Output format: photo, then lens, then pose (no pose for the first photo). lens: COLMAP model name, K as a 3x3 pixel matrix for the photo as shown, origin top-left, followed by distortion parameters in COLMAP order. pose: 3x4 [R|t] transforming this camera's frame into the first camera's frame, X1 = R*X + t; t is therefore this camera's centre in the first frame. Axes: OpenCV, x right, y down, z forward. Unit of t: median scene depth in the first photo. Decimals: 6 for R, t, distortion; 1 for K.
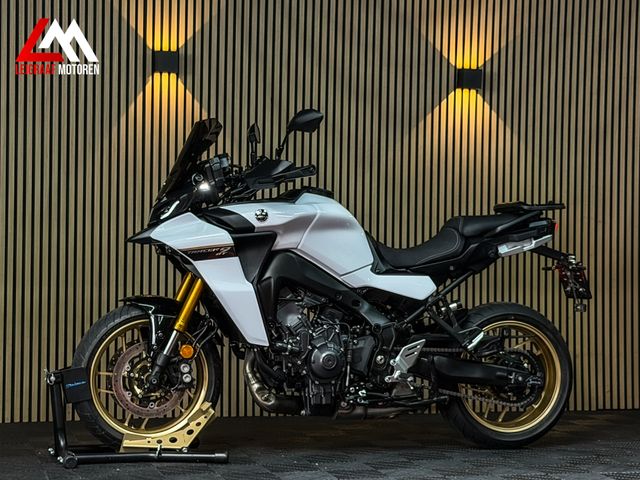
lens RADIAL K [[1423.1, 0, 325.8], [0, 1423.1, 238.6], [0, 0, 1]] dist [0.138661, 0.000000]
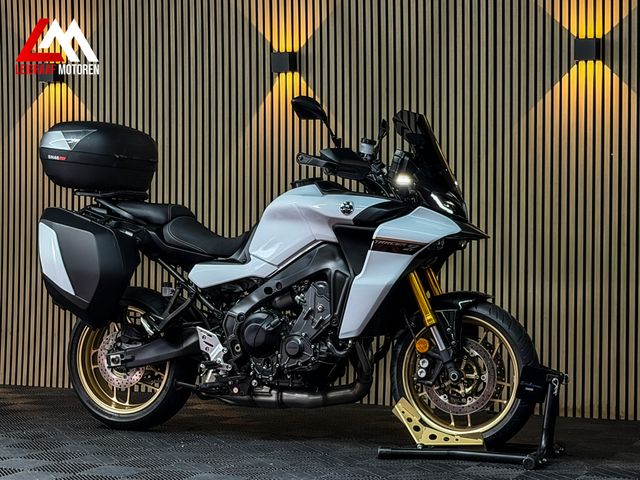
lens RADIAL K [[1423.1, 0, 323.0], [0, 1423.1, 233.3], [0, 0, 1]] dist [0.138661, 0.000000]
pose [[0.774260, -0.009124, -0.632802, 0.577832], [0.009627, 0.999950, -0.002640, 0.005781], [0.632794, -0.004048, 0.774309, 0.201642]]
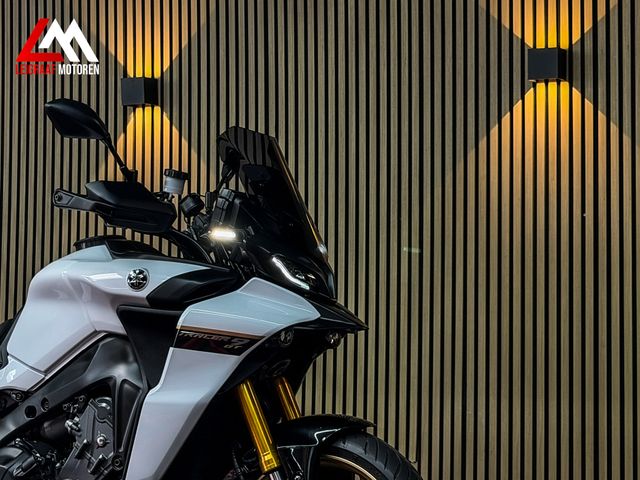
lens RADIAL K [[1423.1, 0, 323.5], [0, 1423.1, 240.9], [0, 0, 1]] dist [0.138661, 0.000000]
pose [[0.759717, -0.049996, -0.648328, 0.458578], [0.002682, 0.997272, -0.073763, 0.013088], [0.650248, 0.054300, 0.757779, 0.487487]]
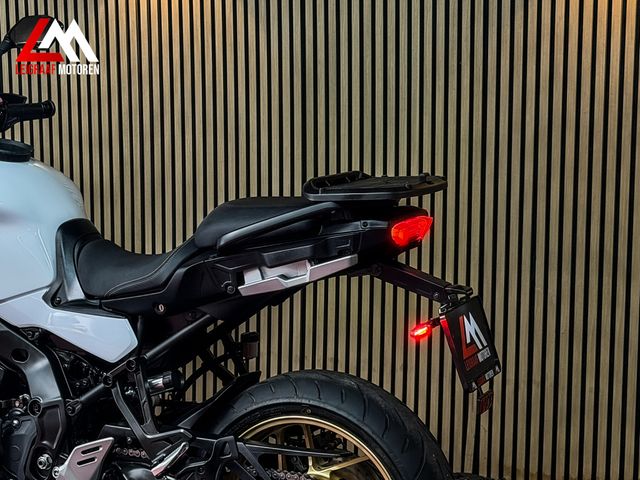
lens RADIAL K [[1423.1, 0, 321.5], [0, 1423.1, 239.6], [0, 0, 1]] dist [0.138661, 0.000000]
pose [[0.743193, 0.084252, -0.663751, 0.393517], [0.015742, 0.989564, 0.143234, -0.064044], [0.668891, -0.116900, 0.734111, 0.555463]]
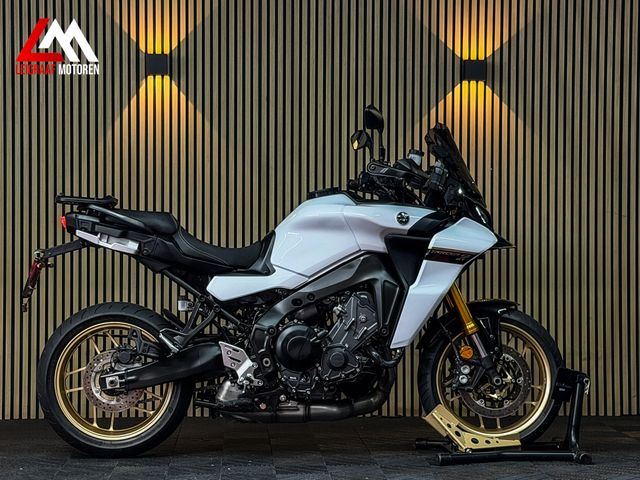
lens RADIAL K [[1425.0, 0, 314.5], [0, 1425.0, 236.4], [0, 0, 1]] dist [0.153289, 0.000000]
pose [[0.977684, -0.011870, -0.209747, 0.208152], [0.011782, 0.999929, -0.001666, 0.000702], [0.209752, -0.000842, 0.977754, 0.034435]]
